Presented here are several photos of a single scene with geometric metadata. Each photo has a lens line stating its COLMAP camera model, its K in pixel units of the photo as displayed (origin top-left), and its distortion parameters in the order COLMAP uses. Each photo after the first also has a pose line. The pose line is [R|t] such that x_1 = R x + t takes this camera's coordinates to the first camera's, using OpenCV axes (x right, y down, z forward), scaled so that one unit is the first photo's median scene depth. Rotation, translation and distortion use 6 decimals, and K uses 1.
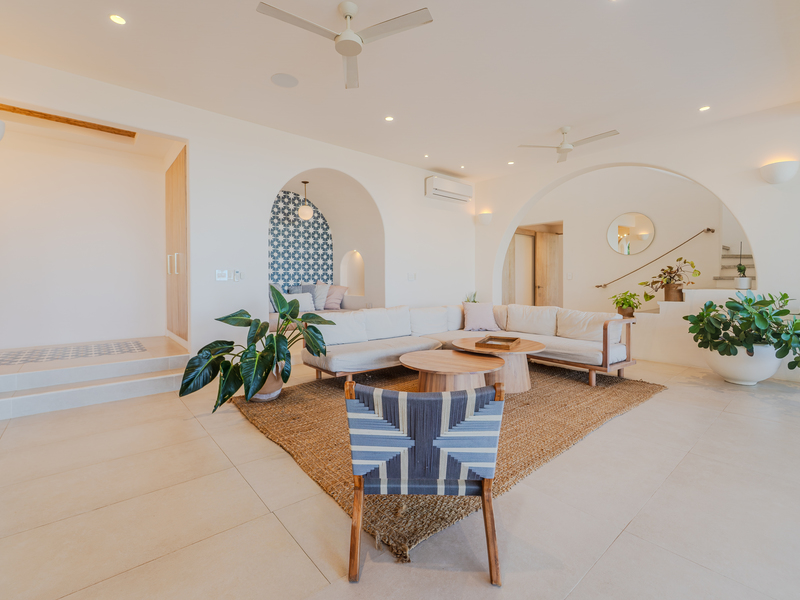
lens RADIAL K [[365.3, 0, 403.7], [0, 365.3, 291.3], [0, 0, 1]] dist [-0.001478, -0.000173]
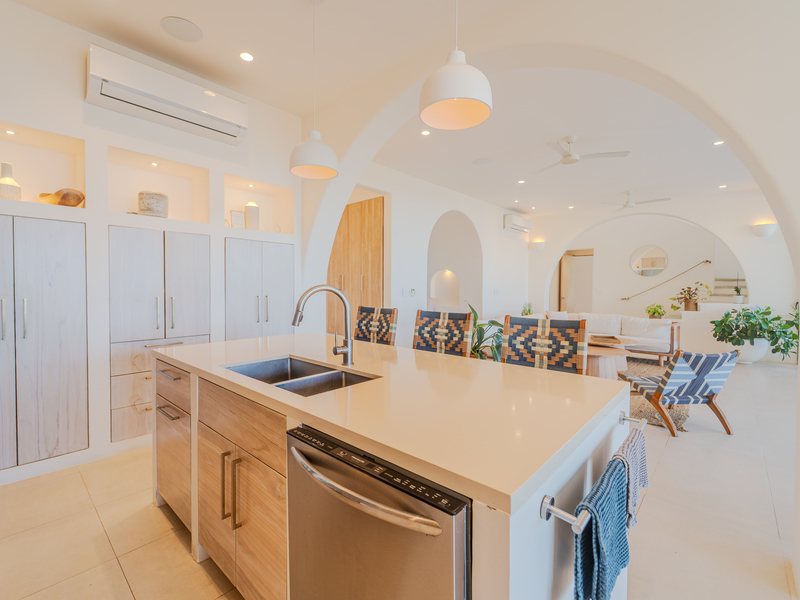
lens RADIAL K [[365.3, 0, 392.6], [0, 365.3, 300.1], [0, 0, 1]] dist [-0.001478, -0.000173]
pose [[0.991888, 0.002324, 0.127092, -0.688567], [-0.003603, 0.999945, 0.009841, -0.027614], [-0.127063, -0.010219, 0.991842, -0.328222]]
